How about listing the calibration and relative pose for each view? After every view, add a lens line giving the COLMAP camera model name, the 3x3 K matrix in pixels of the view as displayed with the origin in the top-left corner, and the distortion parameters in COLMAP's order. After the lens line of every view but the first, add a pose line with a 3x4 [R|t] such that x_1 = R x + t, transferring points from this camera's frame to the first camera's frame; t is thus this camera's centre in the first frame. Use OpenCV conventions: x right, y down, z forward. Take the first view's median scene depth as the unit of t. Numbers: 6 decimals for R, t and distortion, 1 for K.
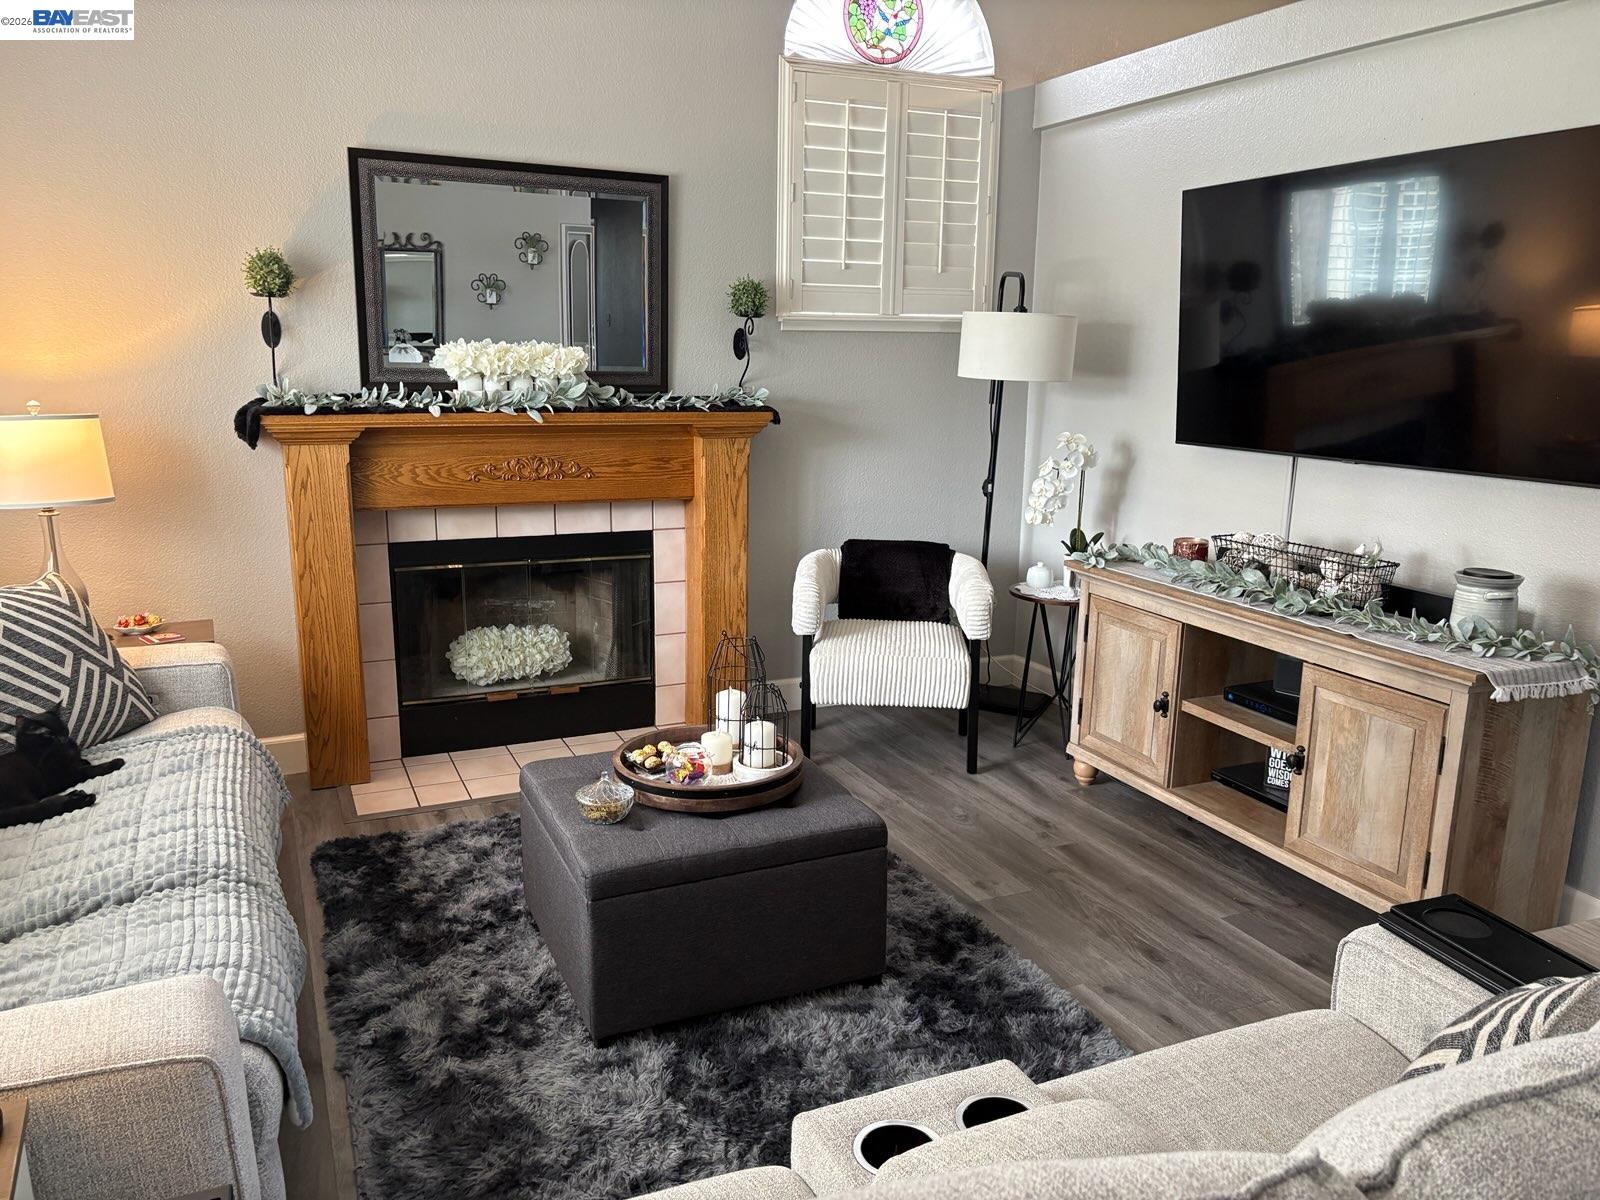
lens RADIAL K [[1195.7, 0, 803.0], [0, 1195.7, 610.5], [0, 0, 1]] dist [0.049768, -0.048018]
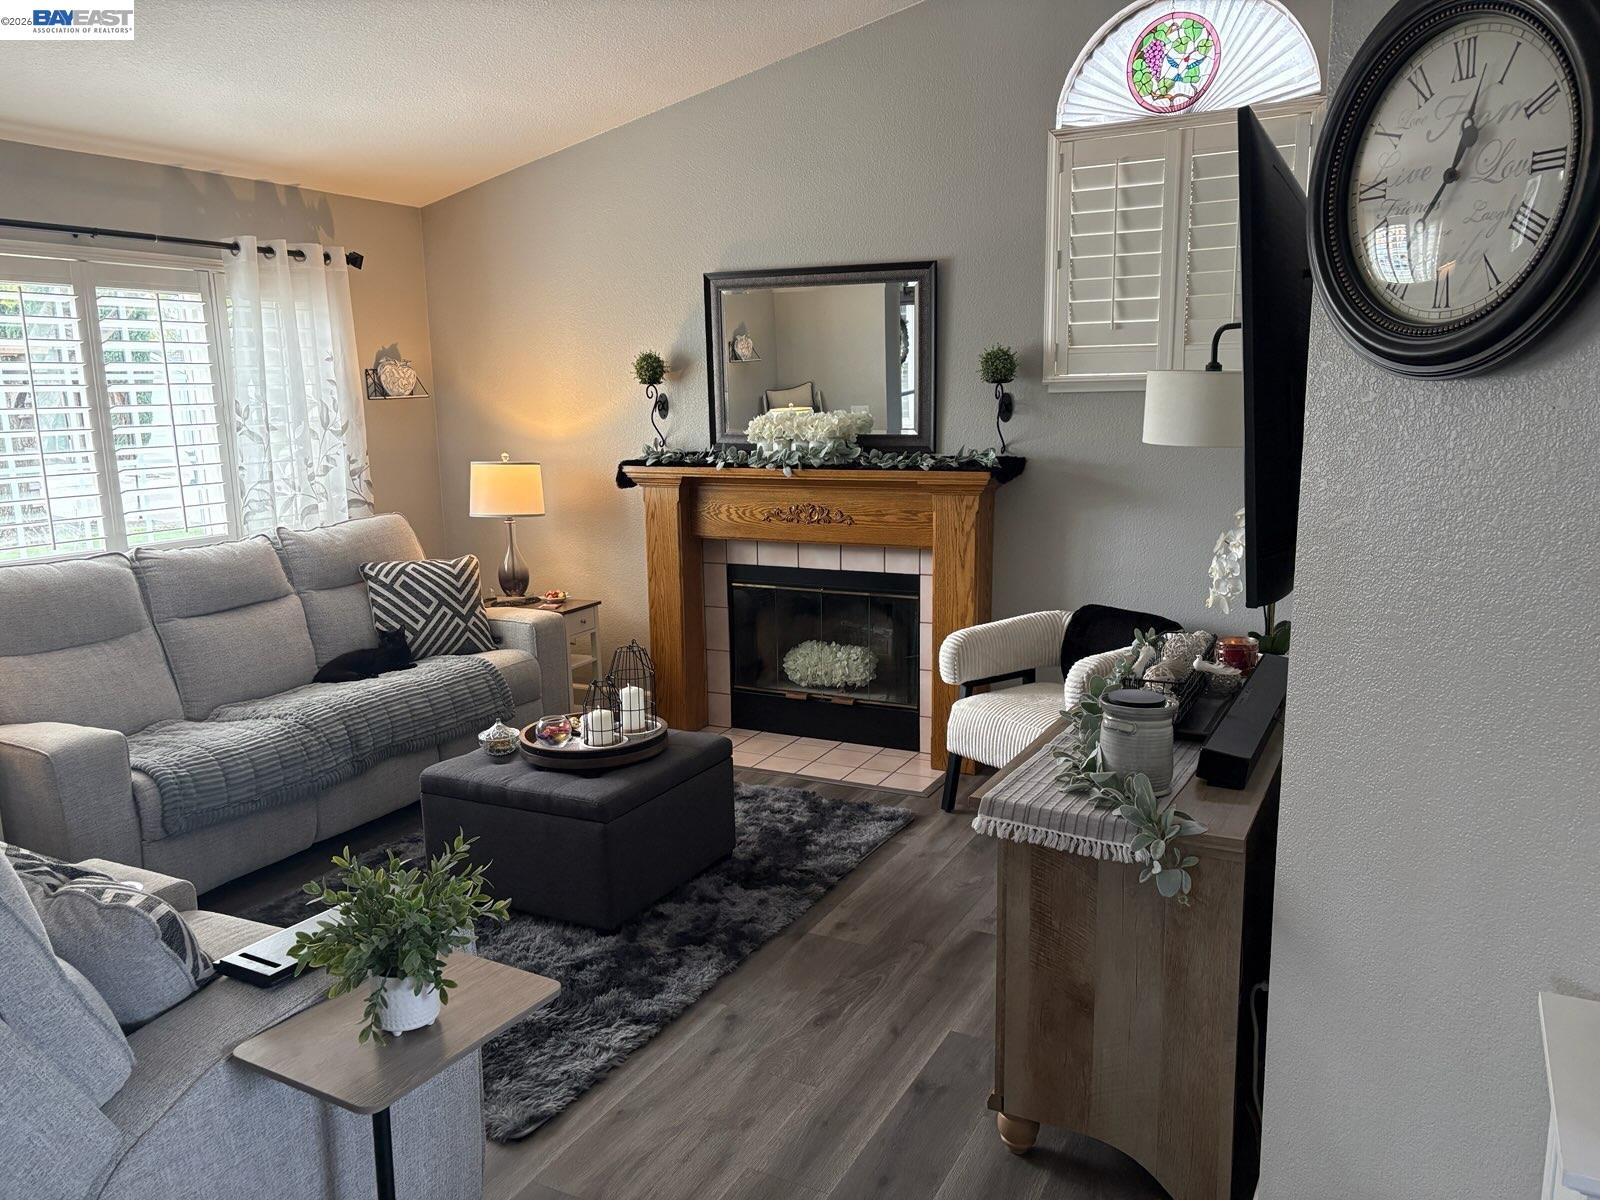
lens RADIAL K [[1195.7, 0, 832.9], [0, 1195.7, 625.1], [0, 0, 1]] dist [0.049768, -0.048018]
pose [[0.628011, 0.123090, -0.768408, 0.726805], [-0.147718, 0.988315, 0.037589, -0.053785], [0.764056, 0.089901, 0.638855, 0.240595]]
